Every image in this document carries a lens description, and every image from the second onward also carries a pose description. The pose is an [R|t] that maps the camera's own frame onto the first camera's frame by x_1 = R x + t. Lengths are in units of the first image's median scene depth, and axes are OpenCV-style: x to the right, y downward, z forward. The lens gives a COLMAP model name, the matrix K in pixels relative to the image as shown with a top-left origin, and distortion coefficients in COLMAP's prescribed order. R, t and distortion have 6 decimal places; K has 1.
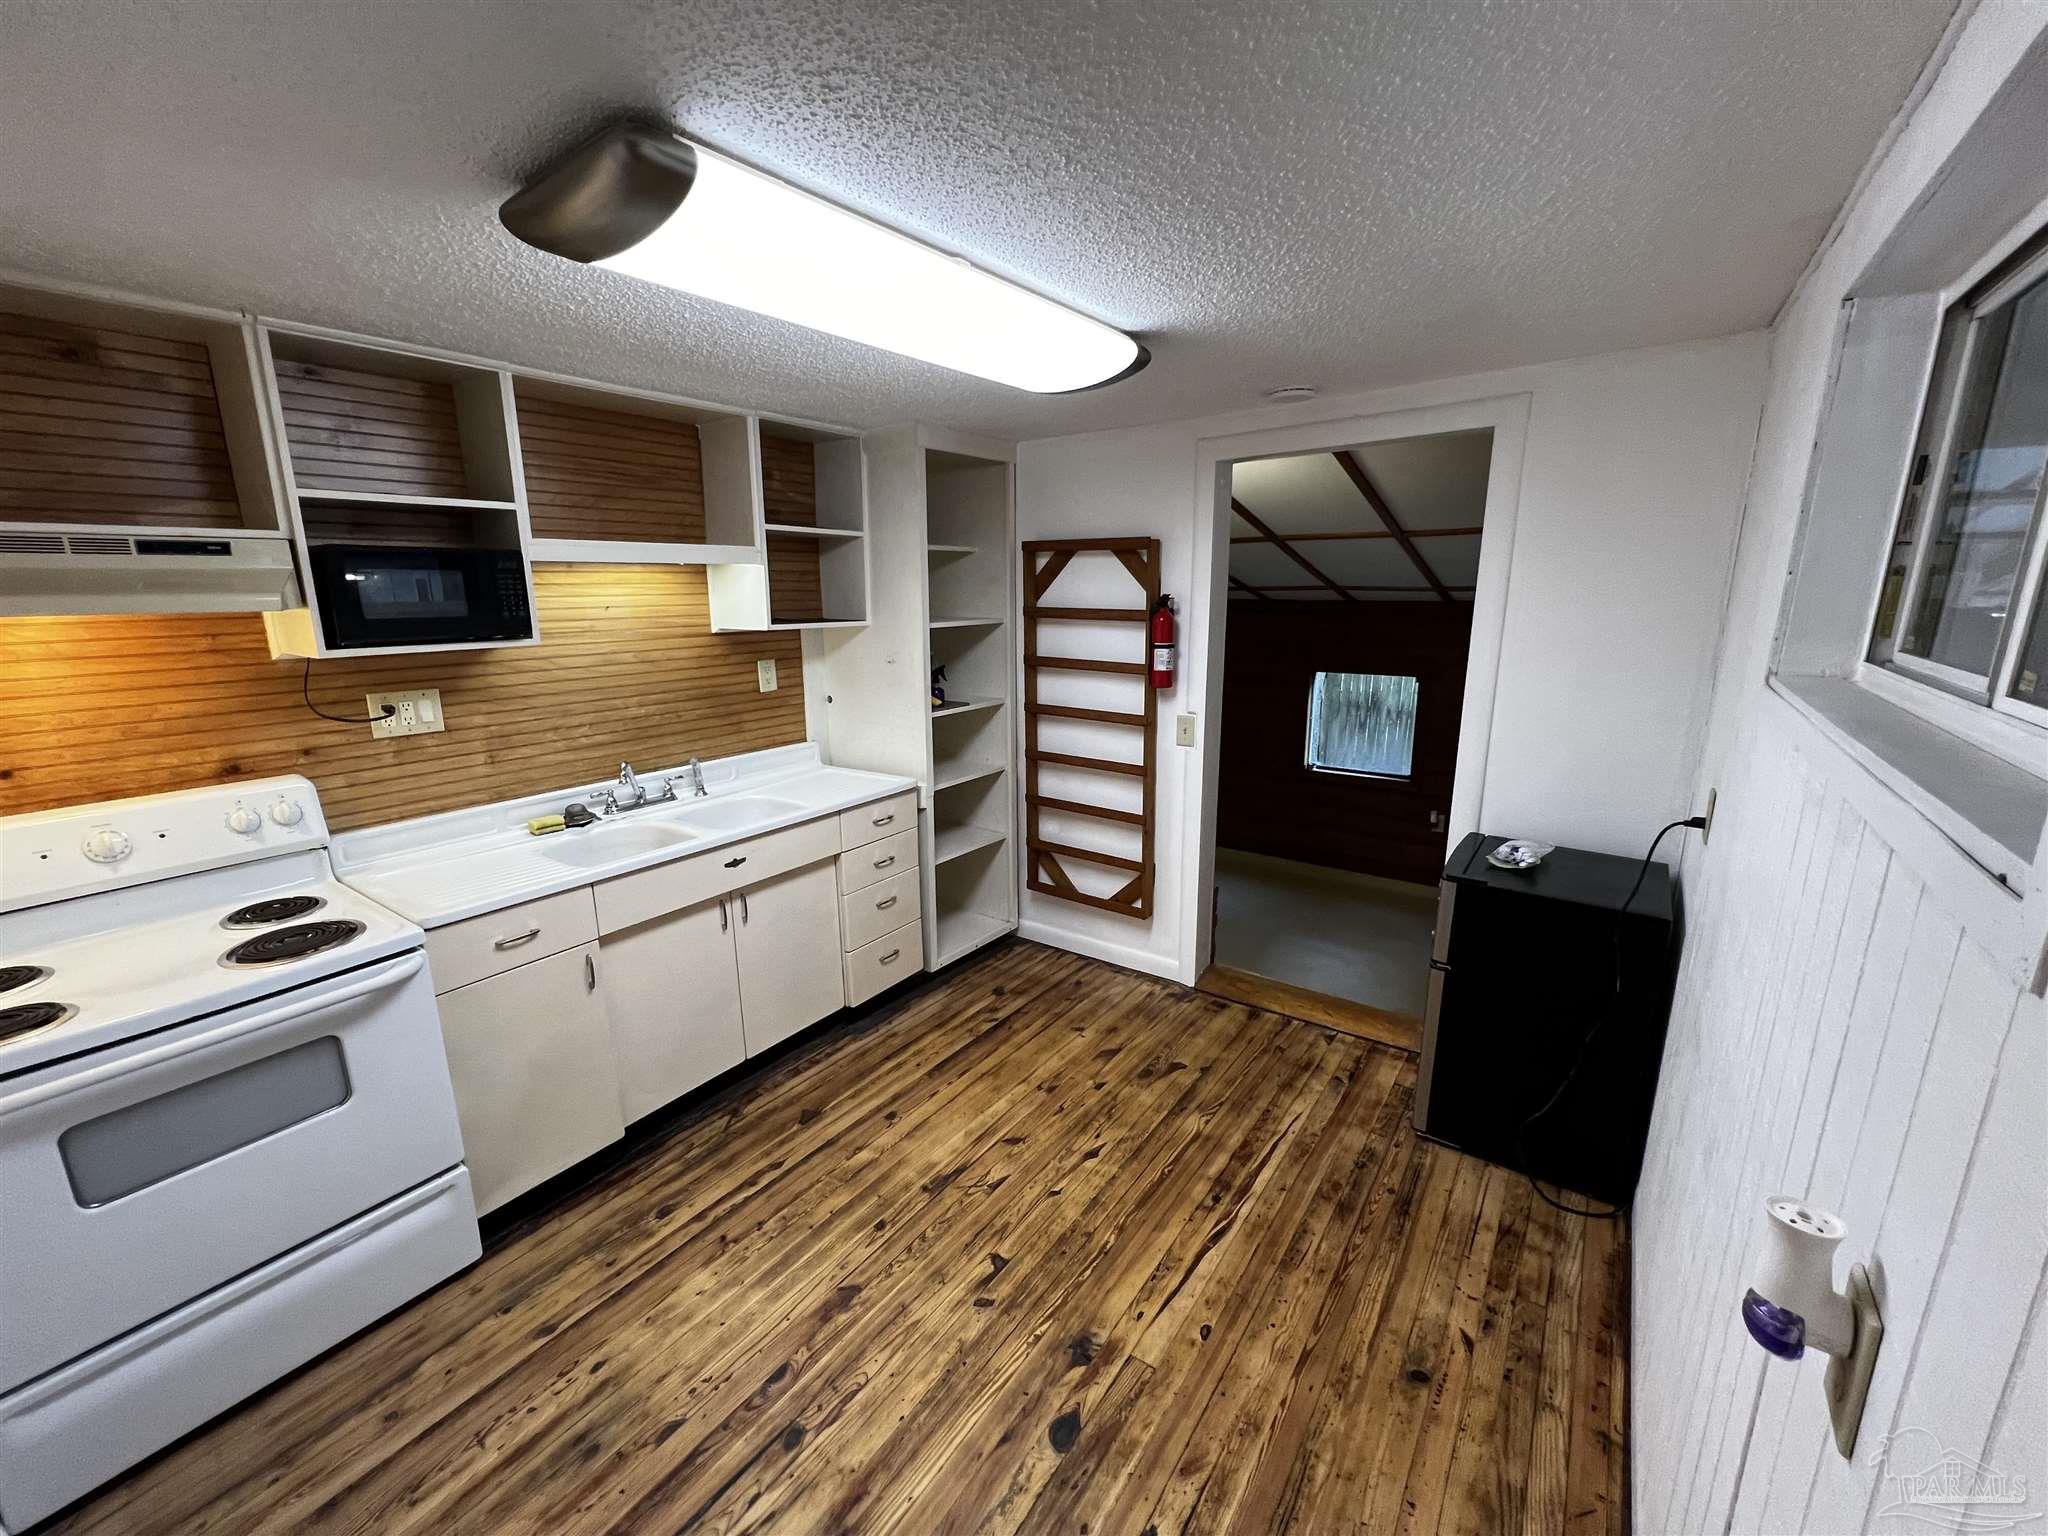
lens RADIAL K [[825.1, 0, 1030.9], [0, 825.1, 770.8], [0, 0, 1]] dist [-0.003282, 0.001080]
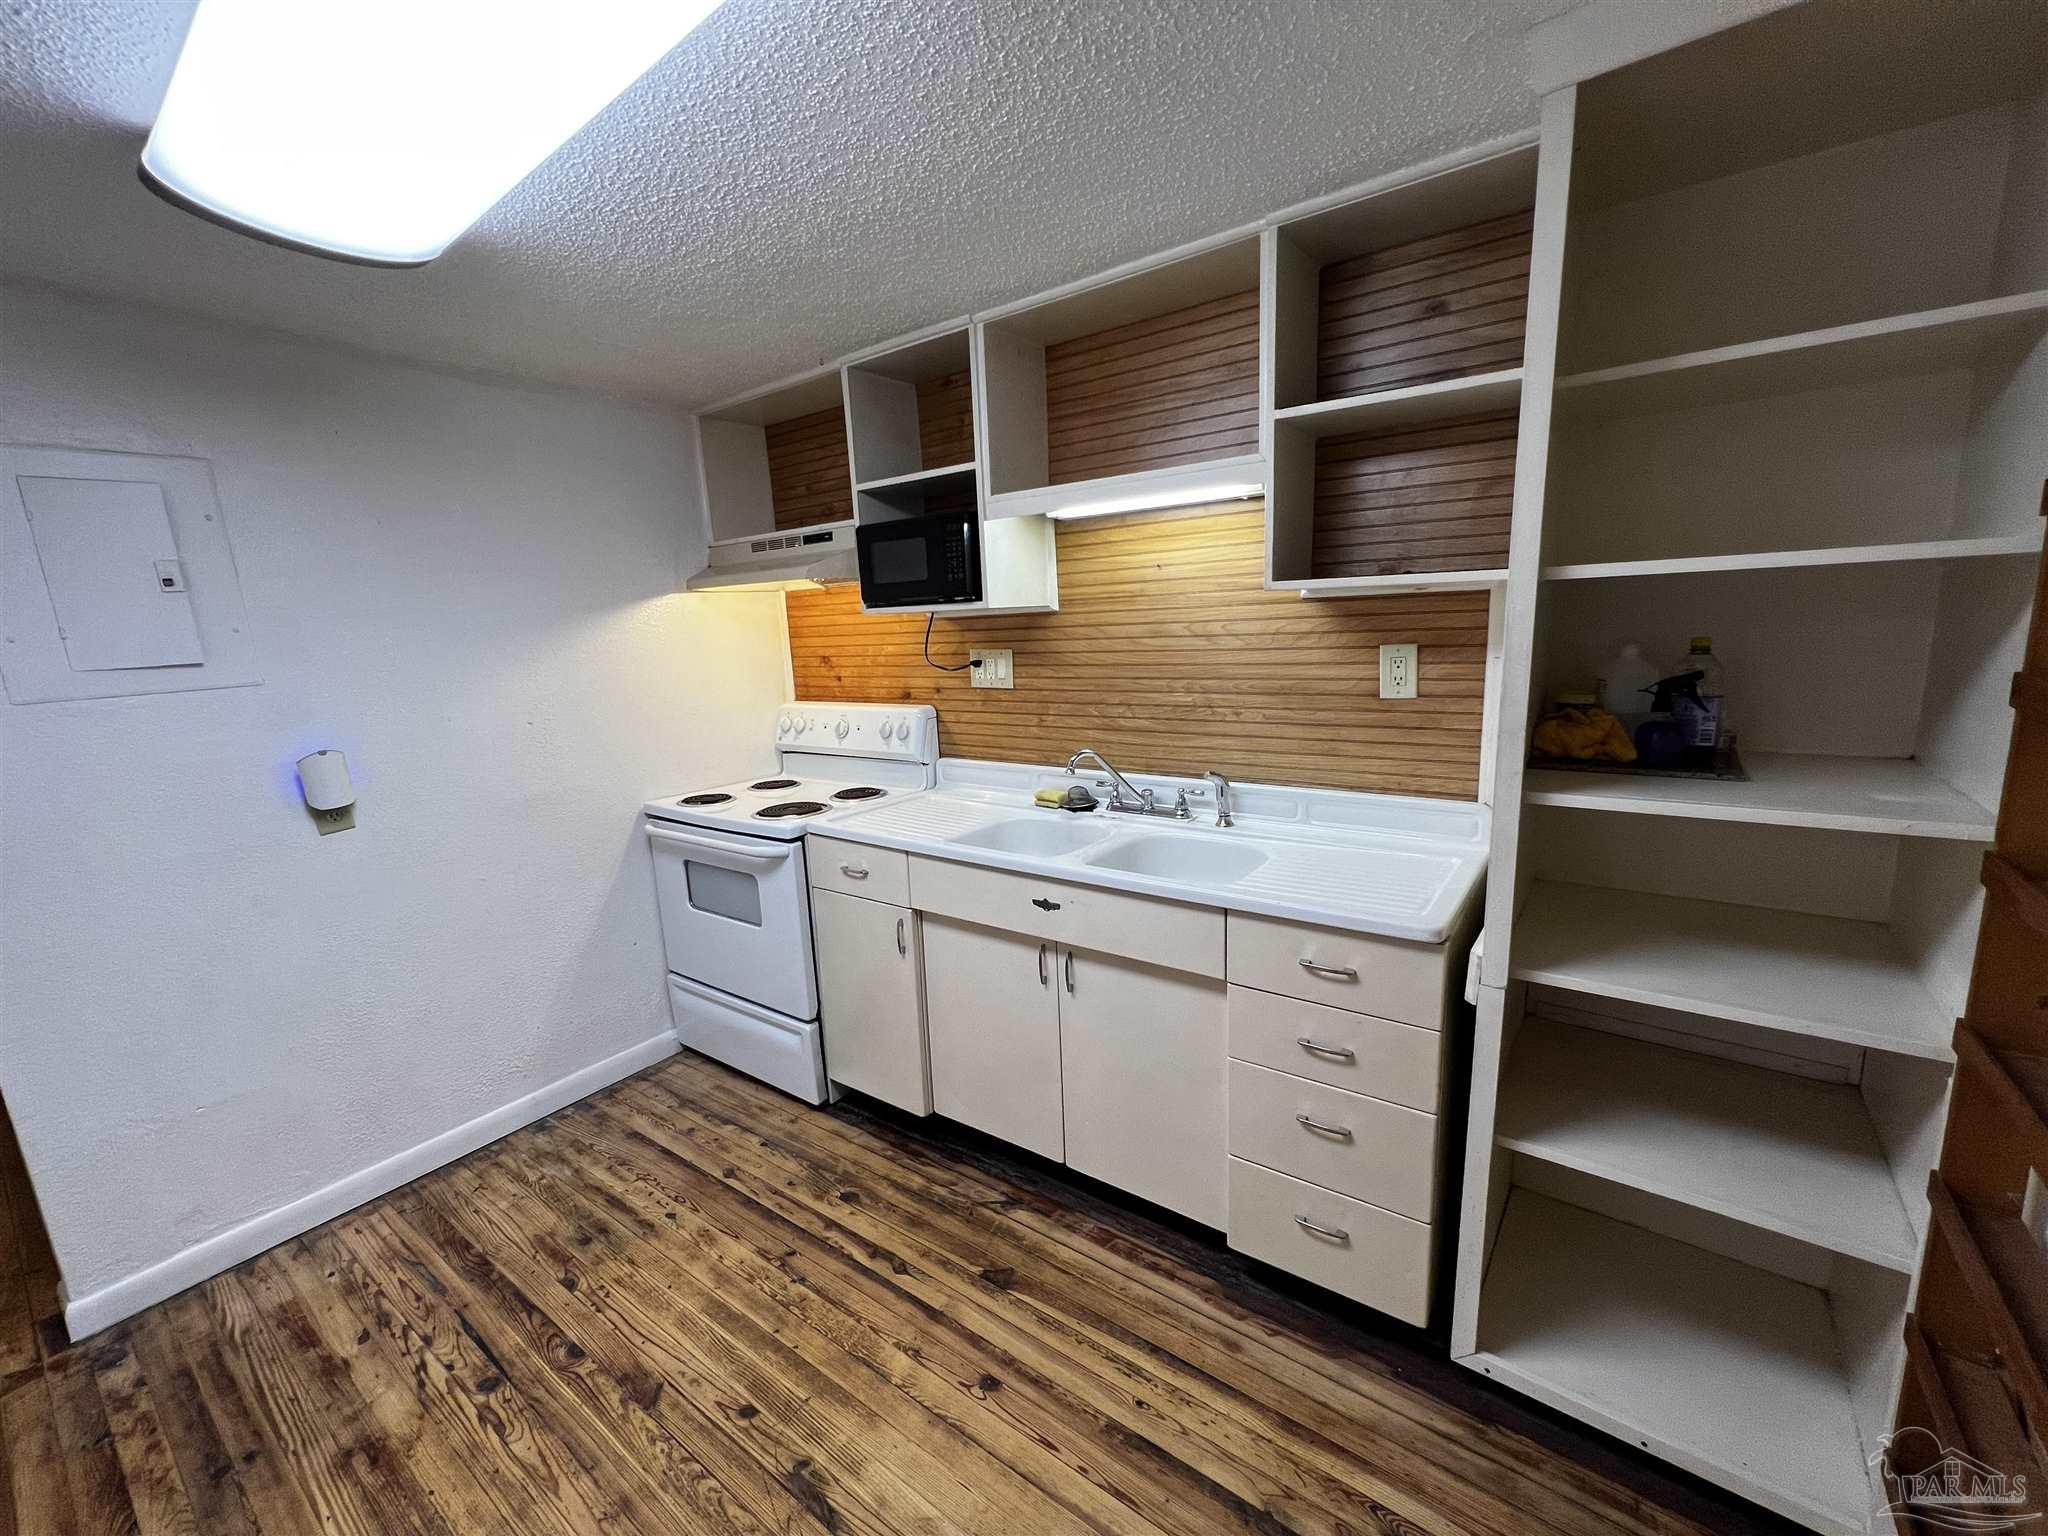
lens RADIAL K [[825.1, 0, 1029.5], [0, 825.1, 771.8], [0, 0, 1]] dist [-0.003282, 0.001080]
pose [[-0.017525, 0.190505, -0.981530, 0.360857], [-0.176506, 0.965674, 0.190578, -0.148092], [0.984143, 0.176586, 0.016702, 0.987421]]
